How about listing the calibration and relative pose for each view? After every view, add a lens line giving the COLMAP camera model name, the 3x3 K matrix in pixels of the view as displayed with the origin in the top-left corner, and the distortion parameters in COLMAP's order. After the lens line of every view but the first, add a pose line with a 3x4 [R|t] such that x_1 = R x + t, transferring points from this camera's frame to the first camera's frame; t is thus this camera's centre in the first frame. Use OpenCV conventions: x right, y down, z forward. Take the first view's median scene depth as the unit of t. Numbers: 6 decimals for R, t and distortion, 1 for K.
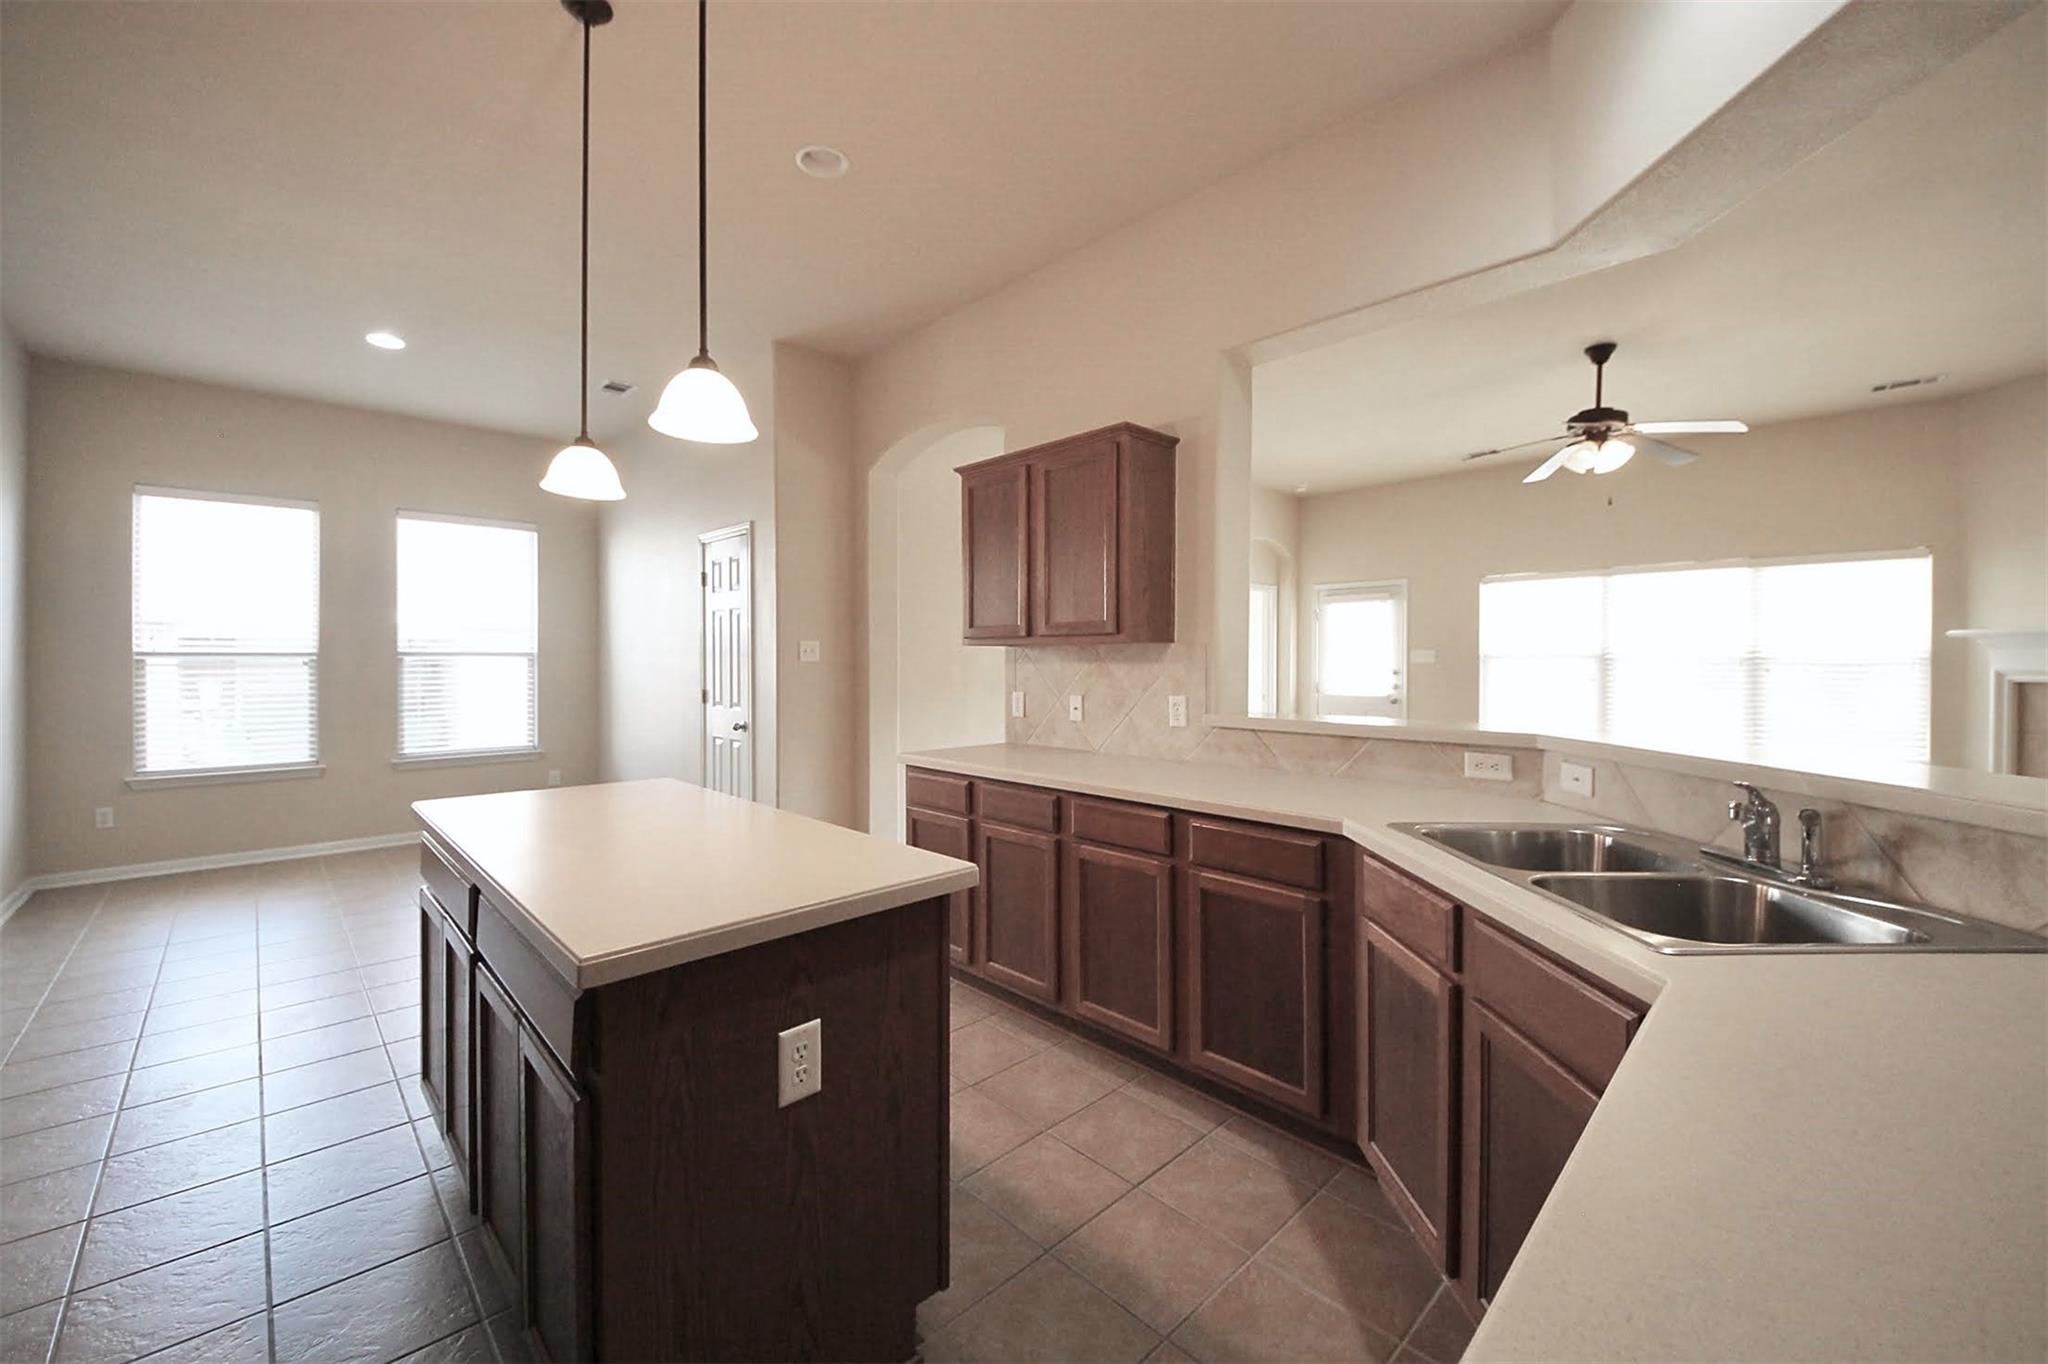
lens RADIAL K [[803.8, 0, 996.5], [0, 803.8, 665.4], [0, 0, 1]] dist [-0.000294, -0.008875]
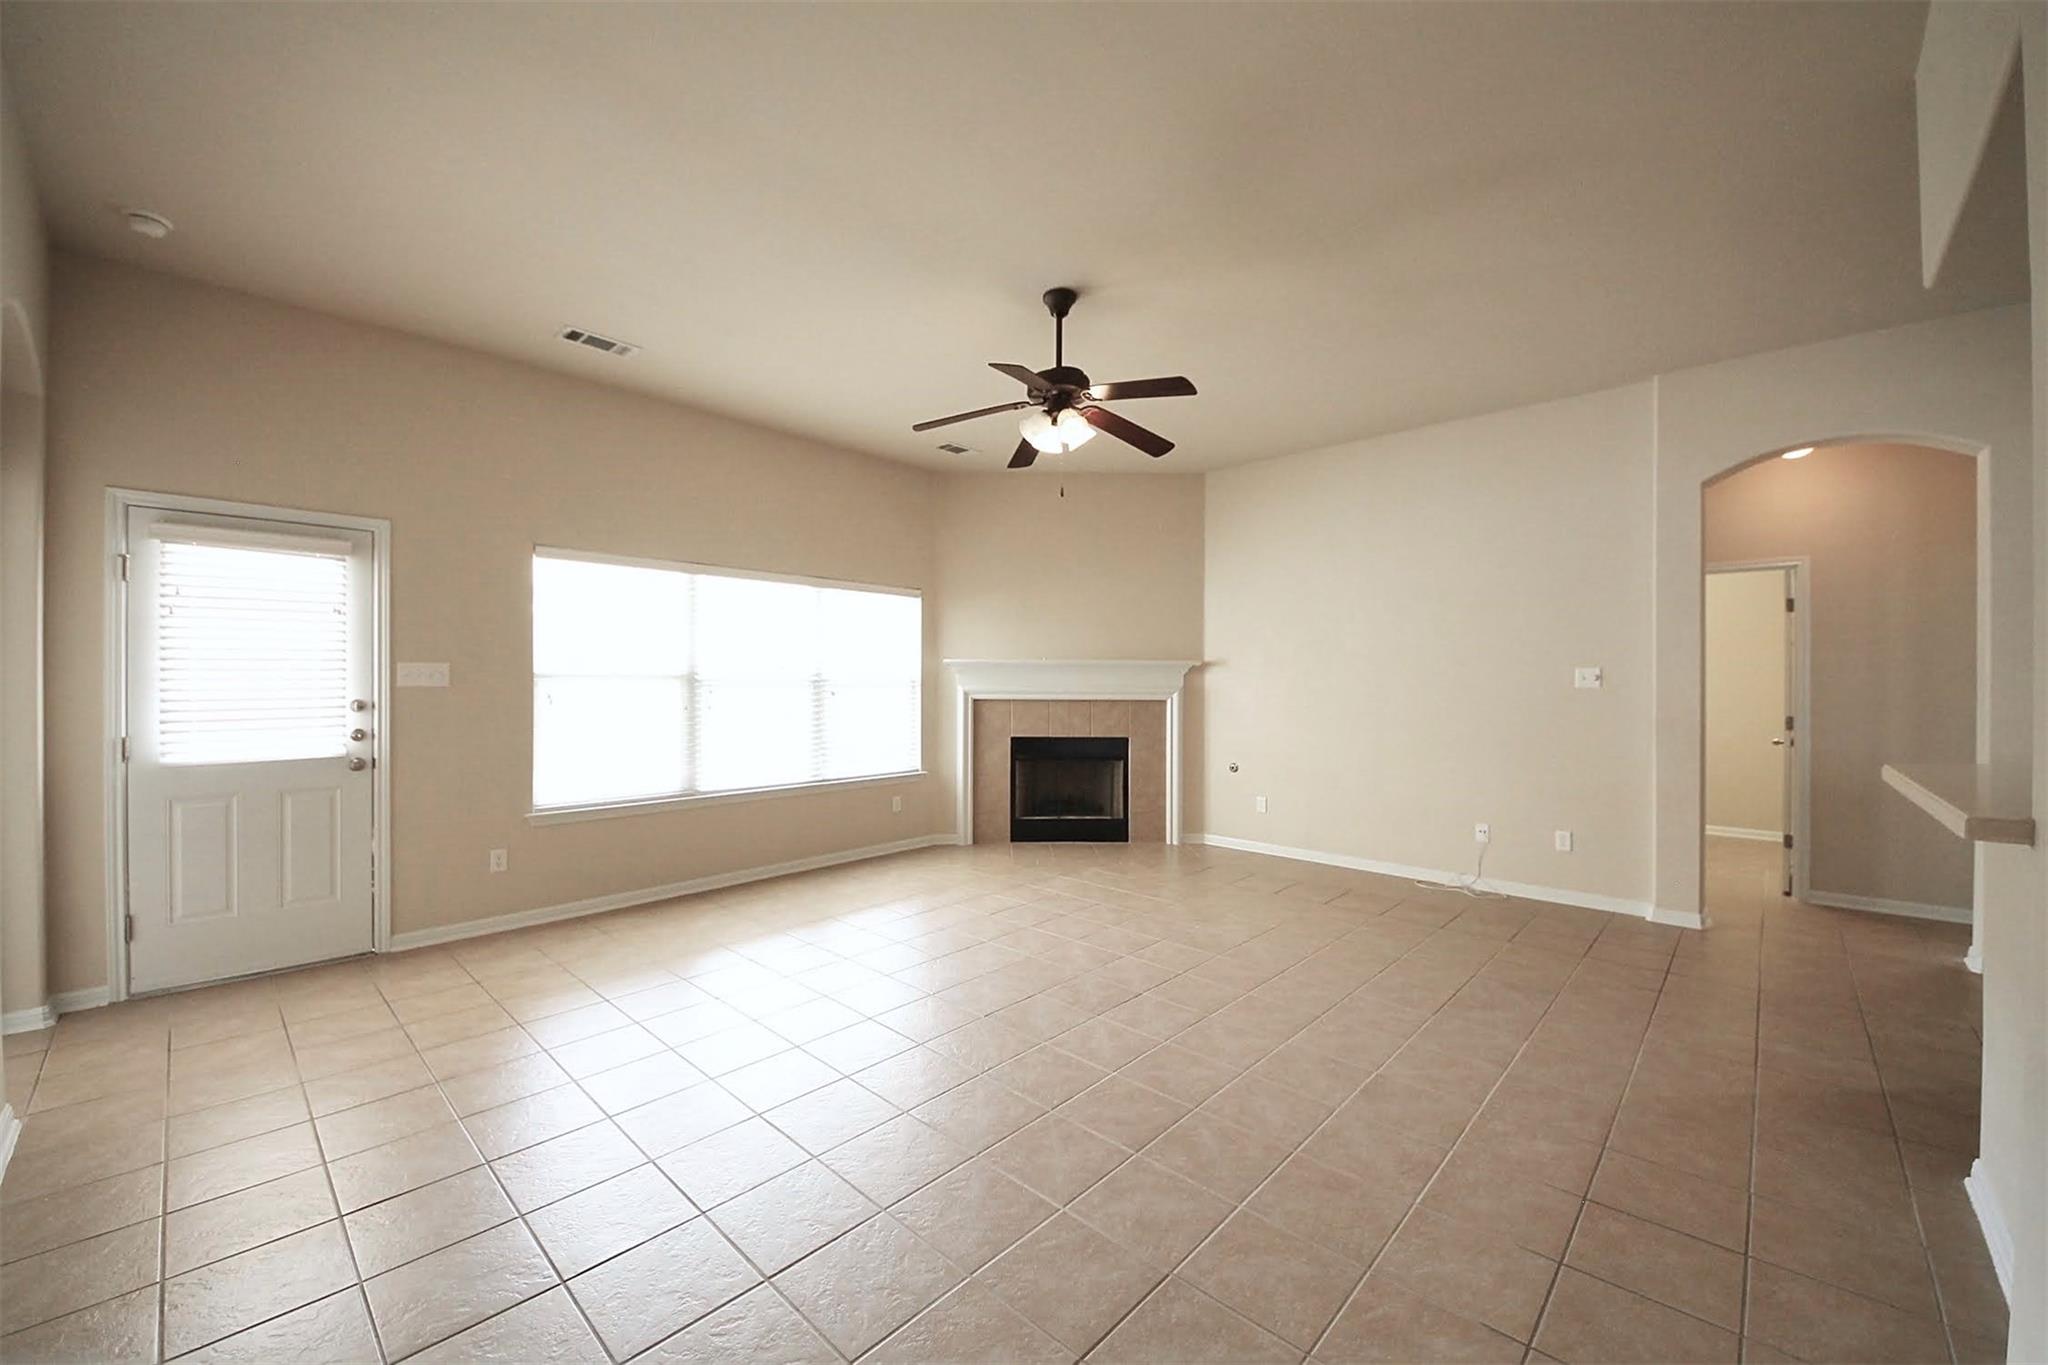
lens RADIAL K [[802.2, 0, 1011.0], [0, 802.2, 685.6], [0, 0, 1]] dist [0.015248, -0.000133]
pose [[-0.074777, -0.002539, 0.997197, -0.043240], [0.003853, 0.999989, 0.002835, -0.004834], [-0.997193, 0.004055, -0.074767, 0.841648]]
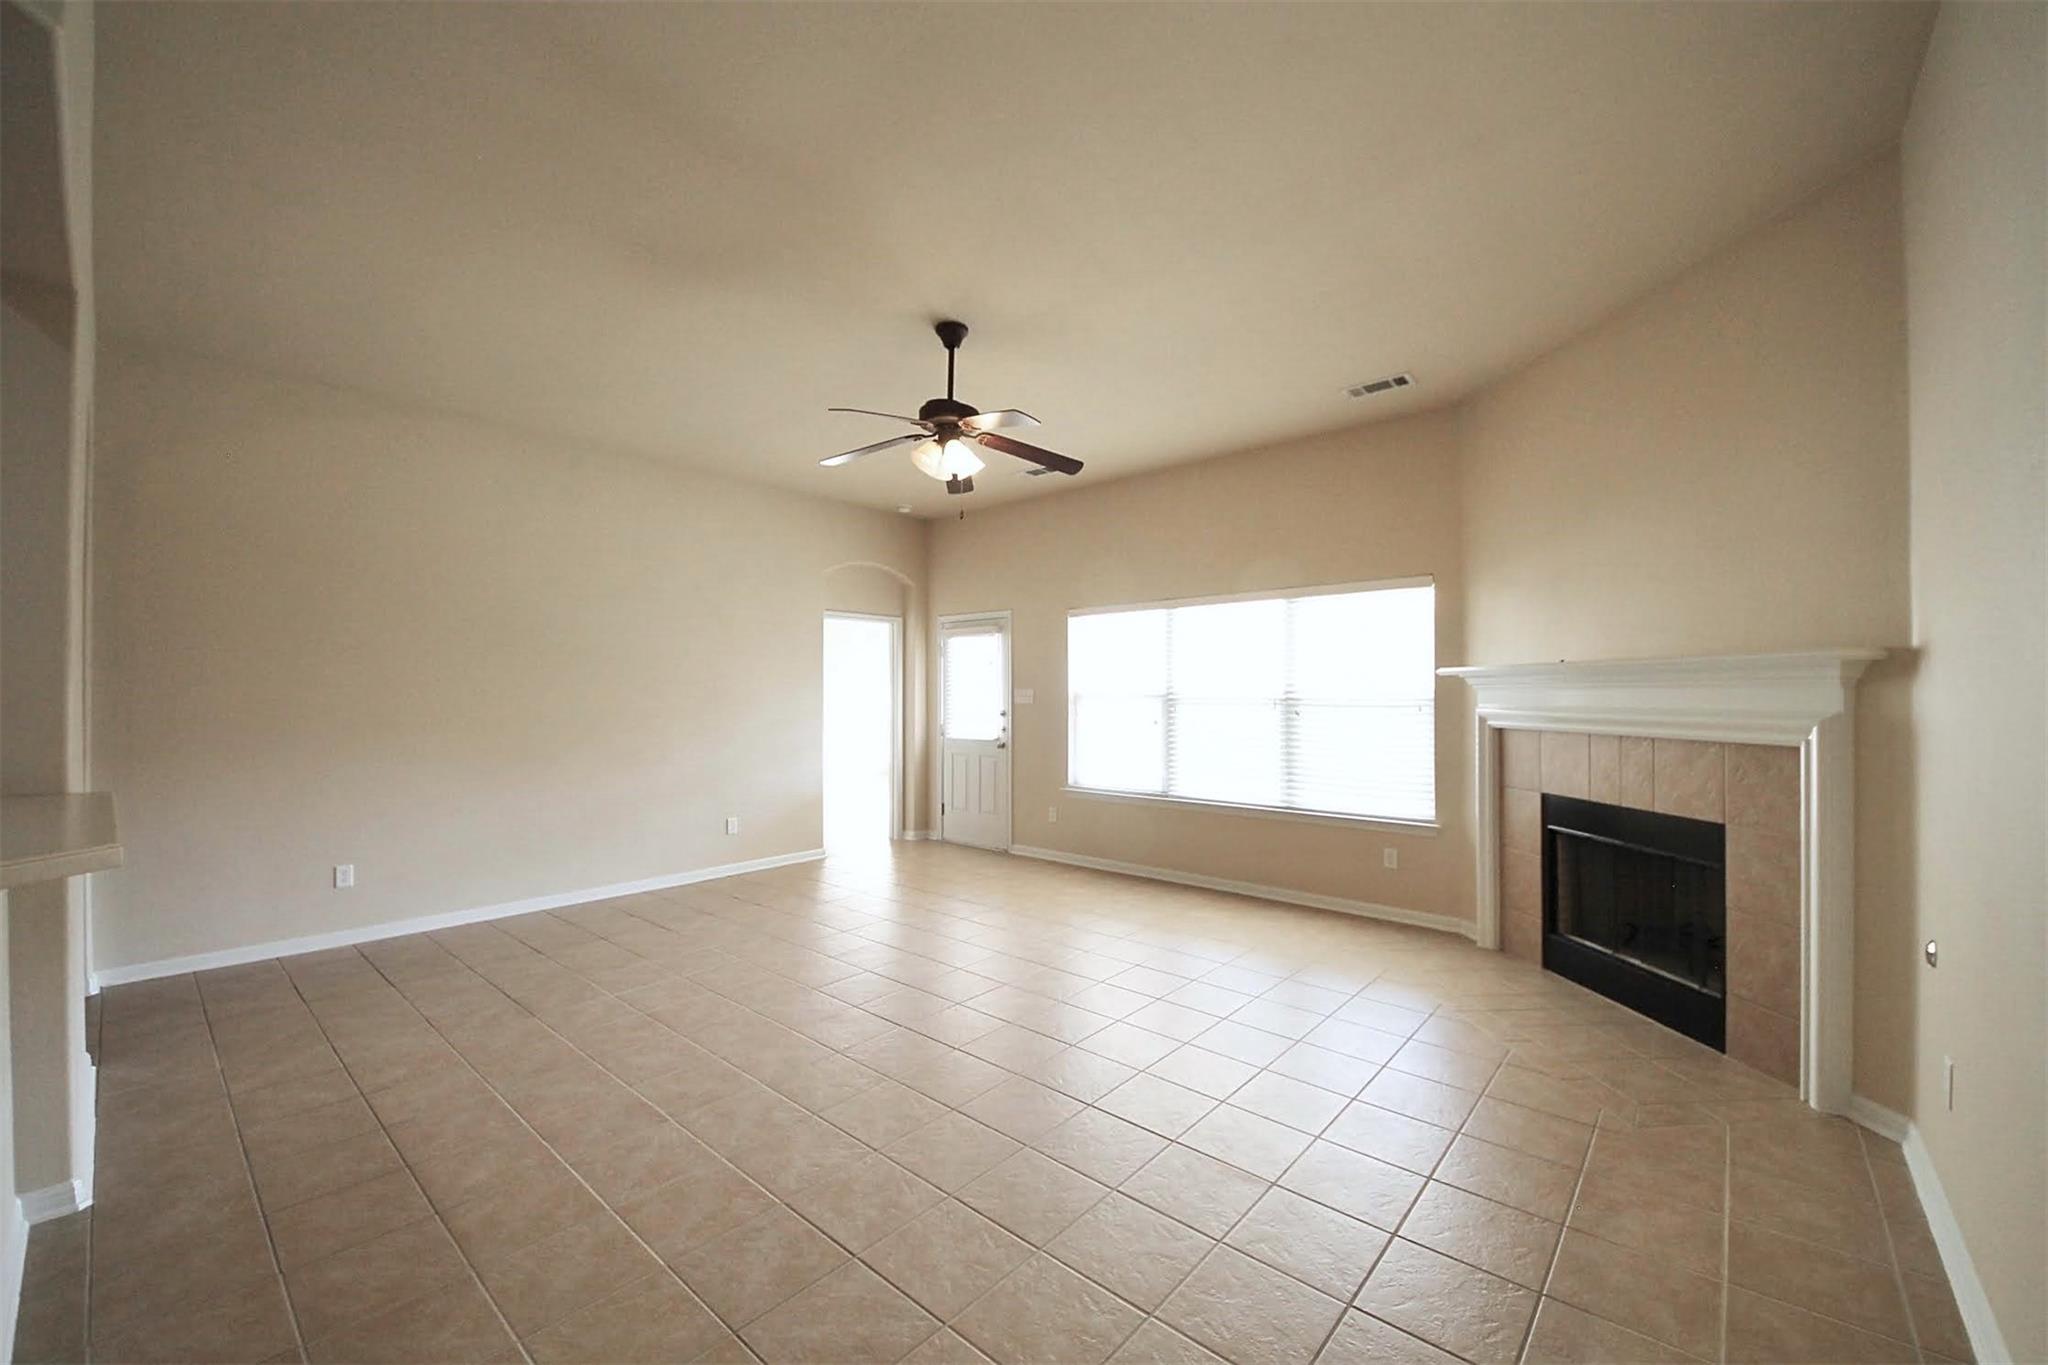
lens RADIAL K [[802.2, 0, 1011.0], [0, 802.2, 685.6], [0, 0, 1]] dist [0.015248, -0.000133]
pose [[0.994795, -0.000564, 0.101898, 0.547005], [0.002272, 0.999859, -0.016648, -0.009870], [-0.101875, 0.016793, 0.994655, 0.131876]]
